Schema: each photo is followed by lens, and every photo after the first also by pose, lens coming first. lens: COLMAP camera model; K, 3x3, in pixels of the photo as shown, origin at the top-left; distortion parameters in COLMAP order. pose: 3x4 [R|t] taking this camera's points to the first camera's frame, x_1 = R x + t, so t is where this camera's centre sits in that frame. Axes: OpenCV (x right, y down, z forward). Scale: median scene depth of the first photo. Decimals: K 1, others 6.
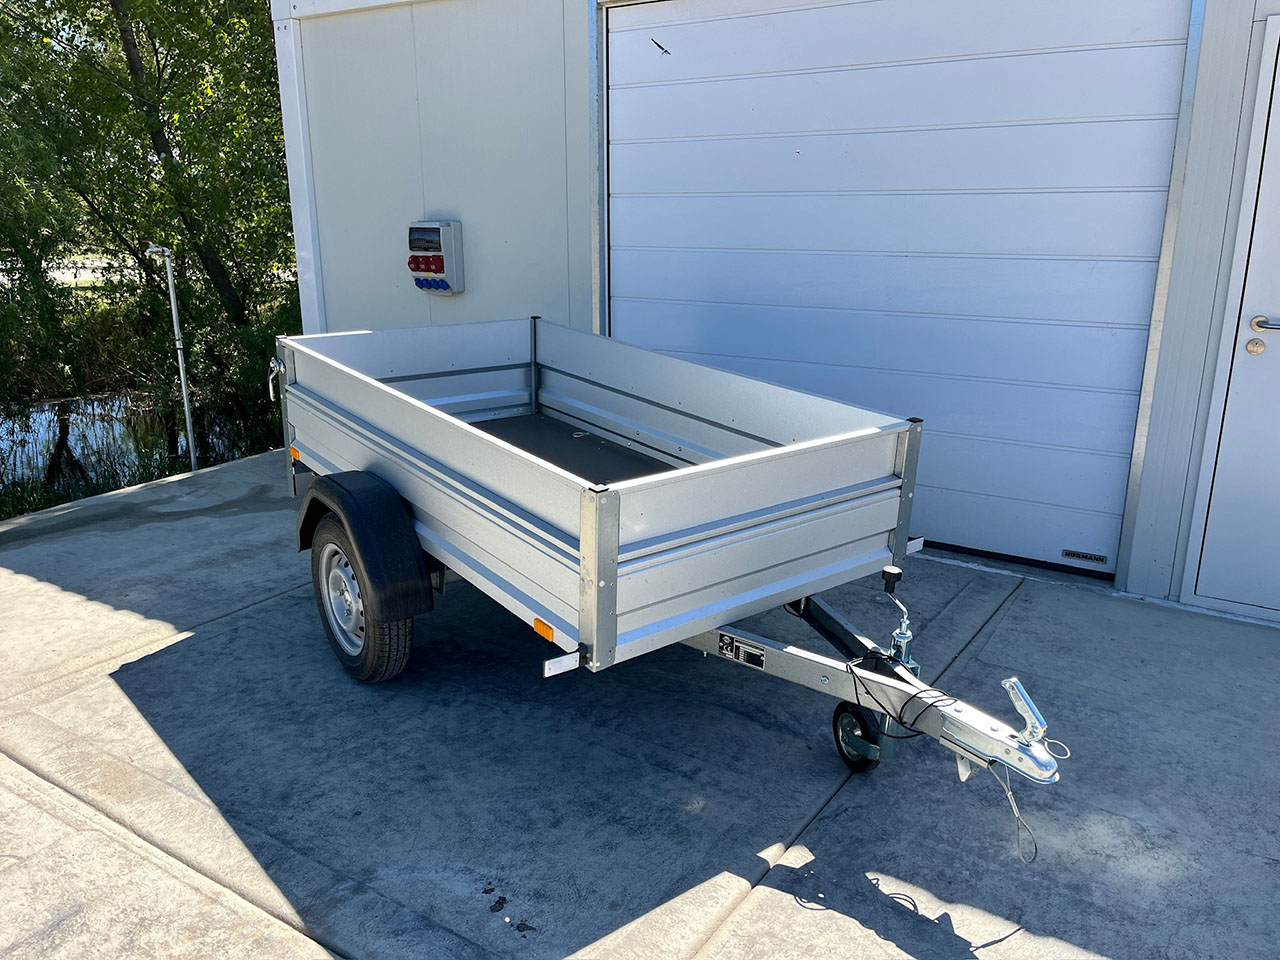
lens RADIAL K [[1012.2, 0, 628.3], [0, 1012.2, 485.3], [0, 0, 1]] dist [0.060228, -0.075975]
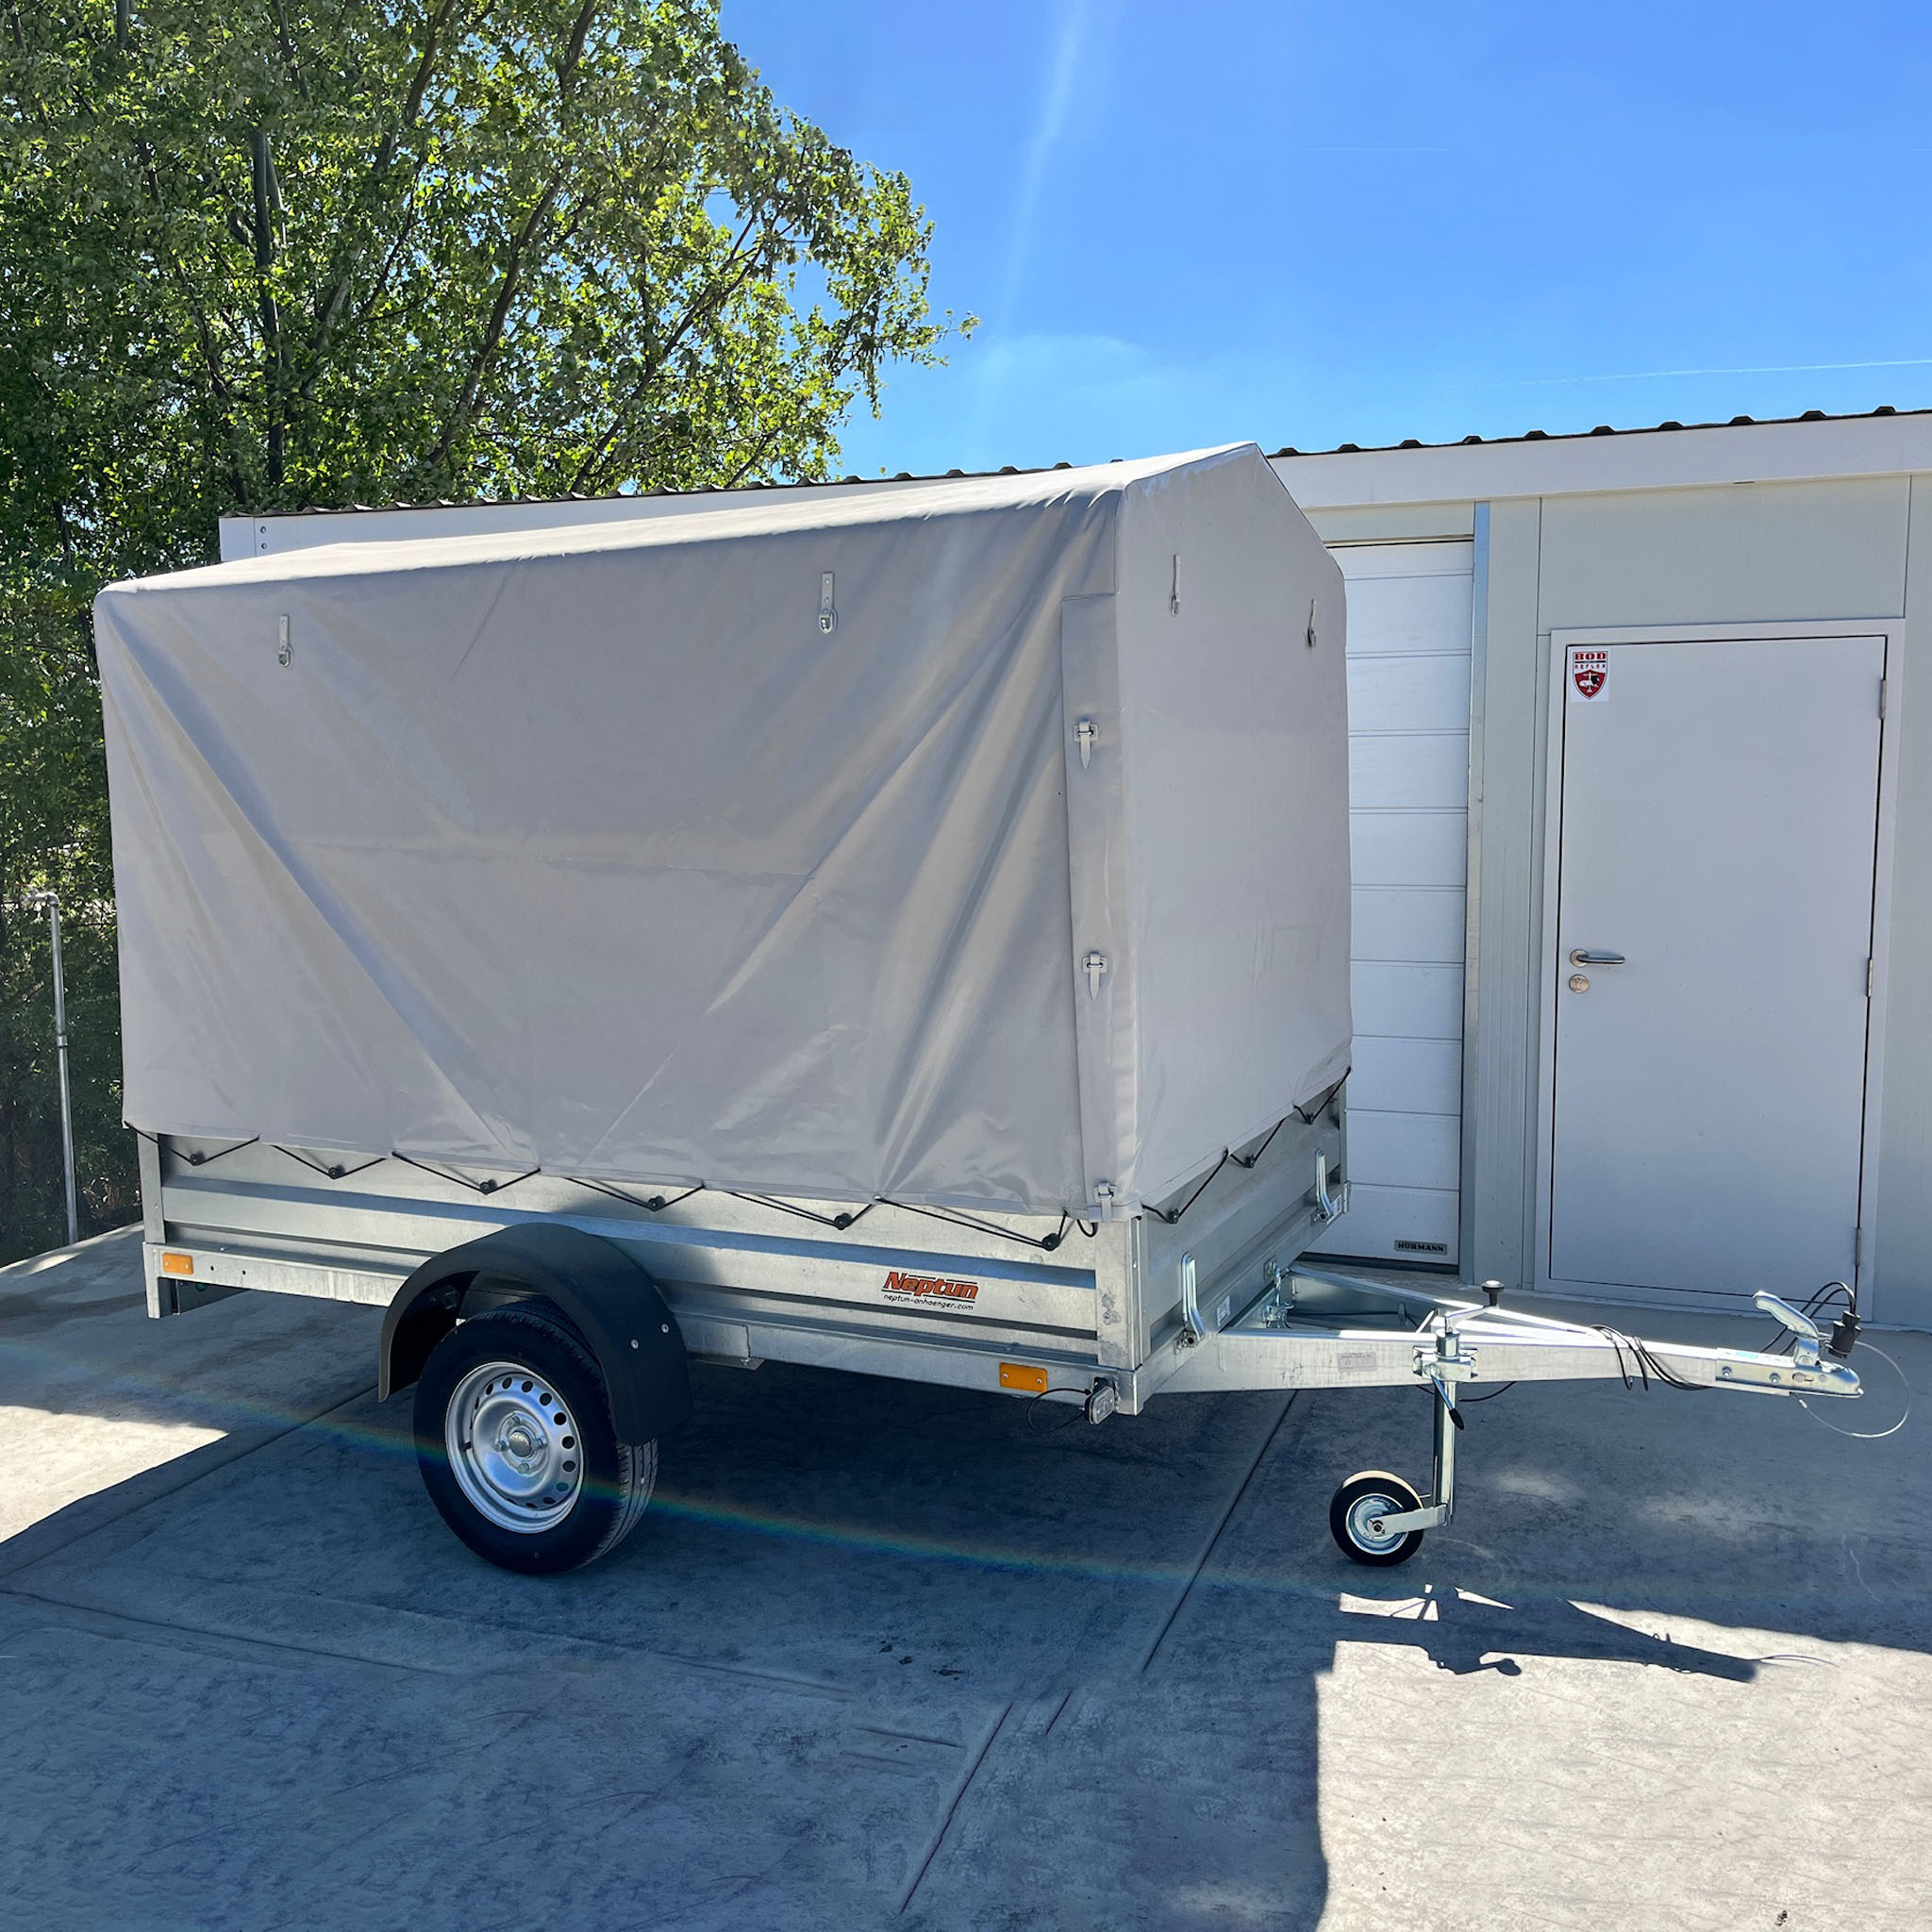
lens RADIAL K [[1853.6, 0, 975.9], [0, 1853.6, 950.2], [0, 0, 1]] dist [0.028236, 0.005303]
pose [[0.964598, -0.030409, 0.261965, -0.307540], [0.074655, 0.984184, -0.160650, 0.054980], [-0.252937, 0.174520, 0.951612, -0.399820]]
